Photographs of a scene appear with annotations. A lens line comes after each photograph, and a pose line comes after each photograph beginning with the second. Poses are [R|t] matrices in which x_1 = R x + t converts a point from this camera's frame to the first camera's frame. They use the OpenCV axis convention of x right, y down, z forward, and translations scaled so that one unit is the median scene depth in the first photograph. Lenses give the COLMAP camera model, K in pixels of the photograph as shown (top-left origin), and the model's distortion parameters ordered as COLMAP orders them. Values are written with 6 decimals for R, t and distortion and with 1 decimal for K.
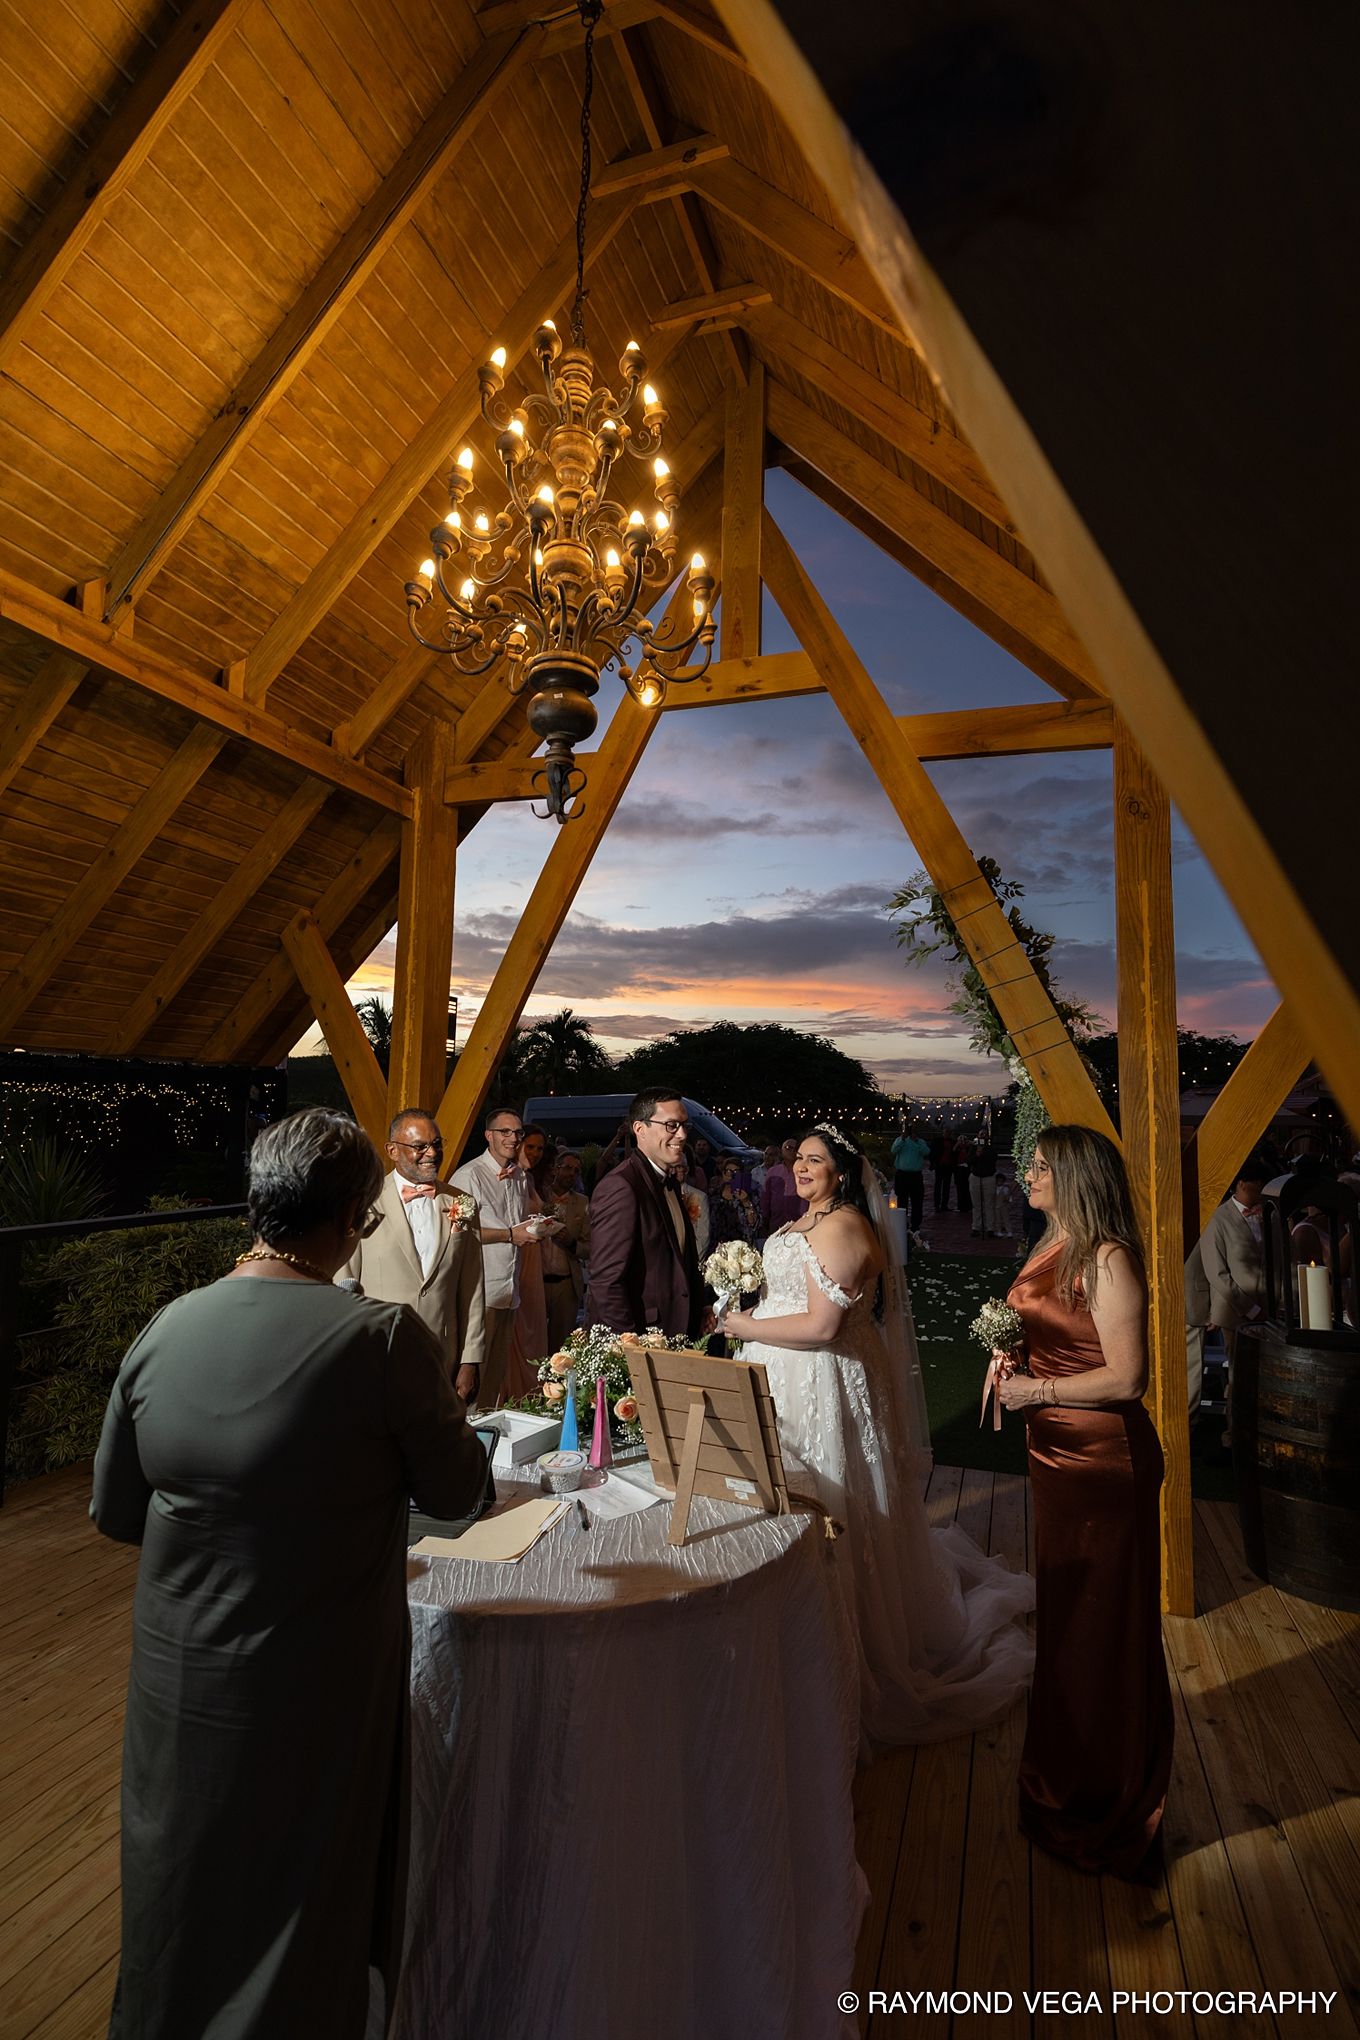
lens RADIAL K [[911.5, 0, 717.0], [0, 911.5, 1021.3], [0, 0, 1]] dist [0.001142, -0.000174]
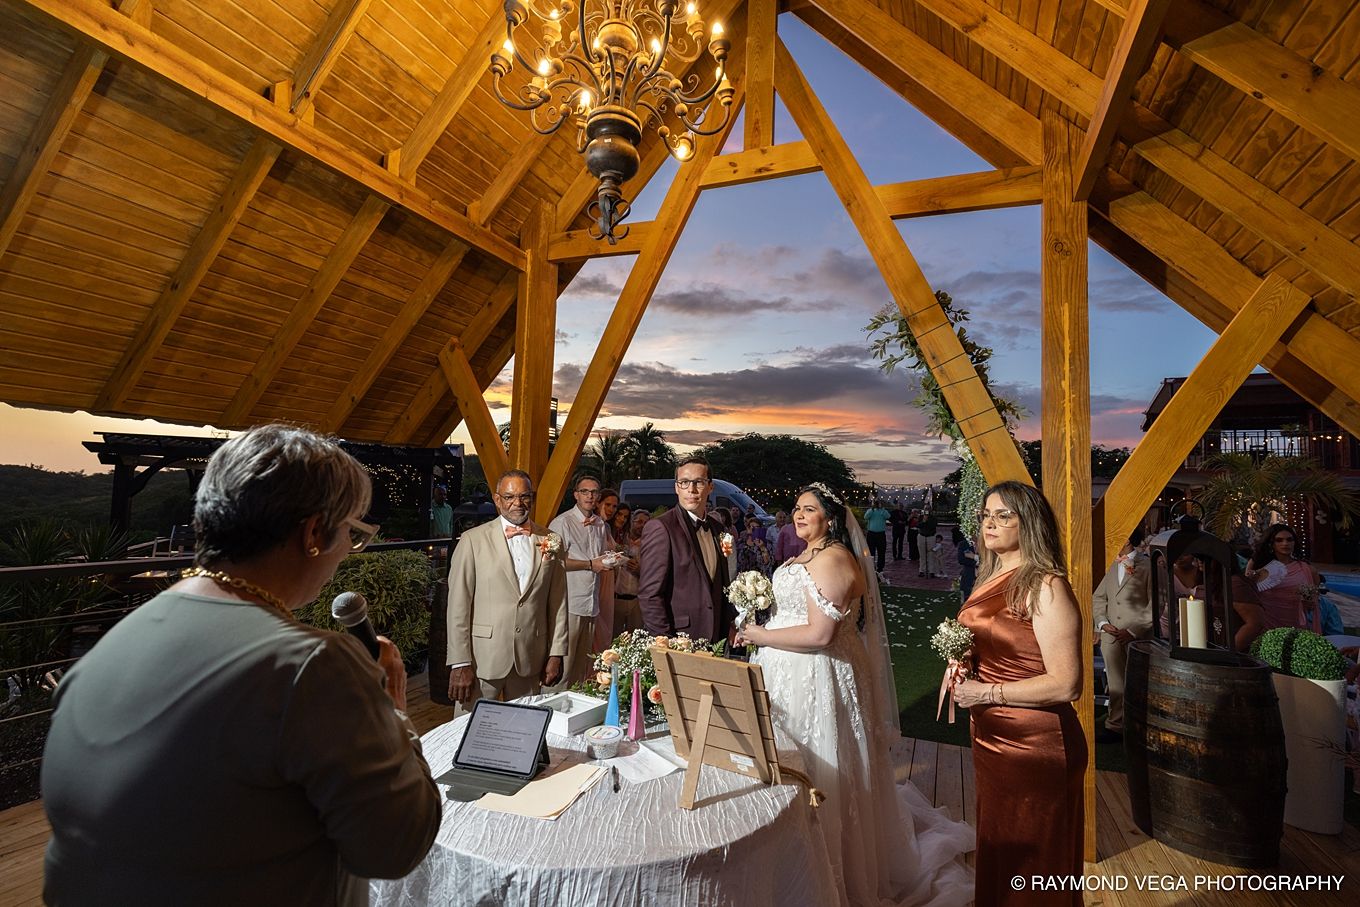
lens RADIAL K [[590.7, 0, 713.8], [0, 590.7, 452.5], [0, 0, 1]] dist [0.001258, 0.000148]
pose [[0.998075, 0.008155, -0.061480, 0.018948], [-0.006433, 0.999583, 0.028158, 0.036919], [0.061684, -0.027709, 0.997711, 0.113530]]
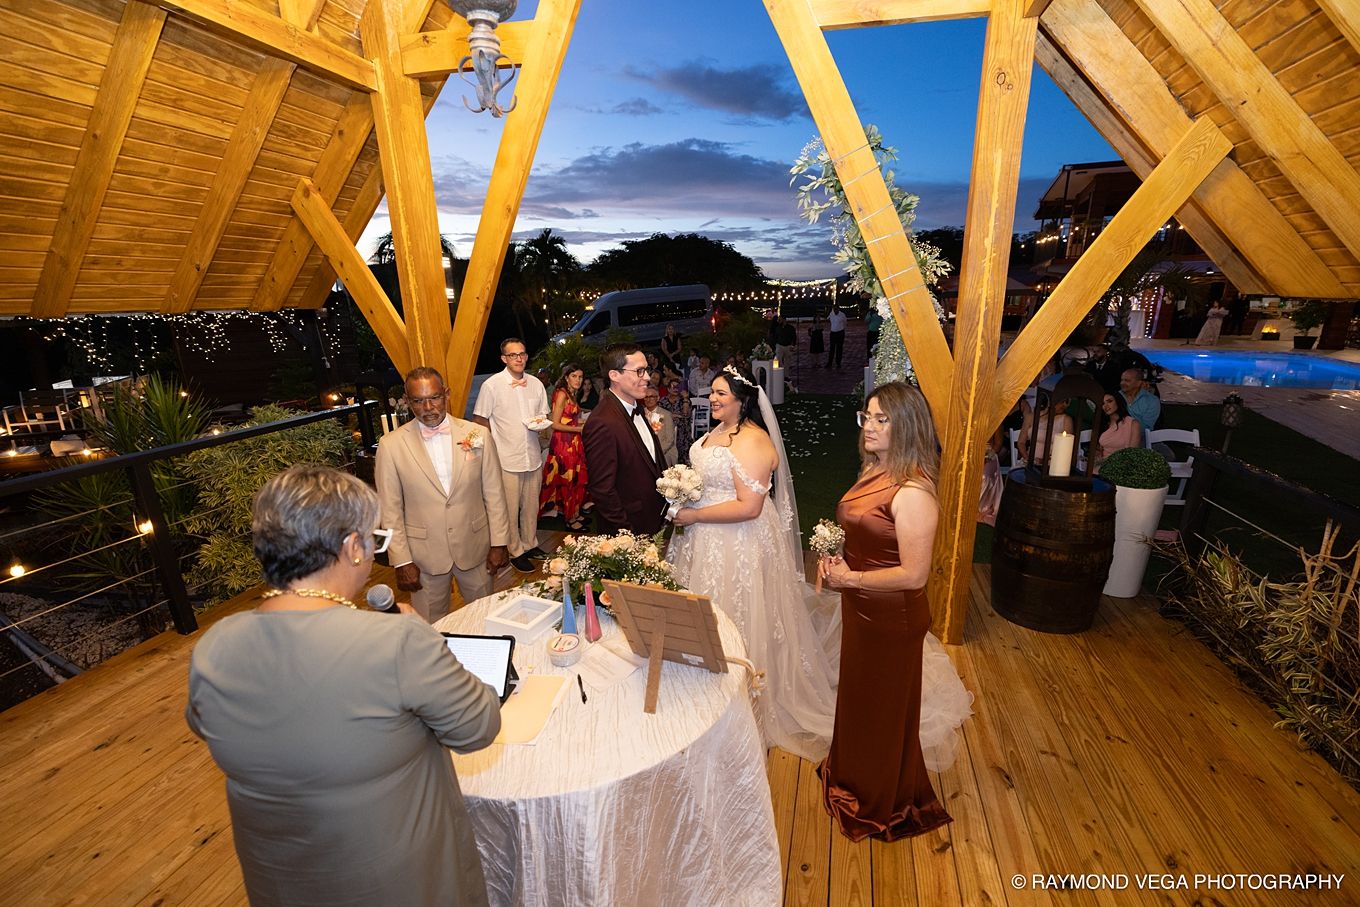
lens RADIAL K [[573.1, 0, 703.4], [0, 573.1, 450.4], [0, 0, 1]] dist [0.002266, -0.000556]
pose [[0.996419, -0.053811, 0.065220, 0.000541], [0.026222, 0.929979, 0.366677, -0.066531], [-0.080384, -0.363654, 0.928060, 0.161413]]
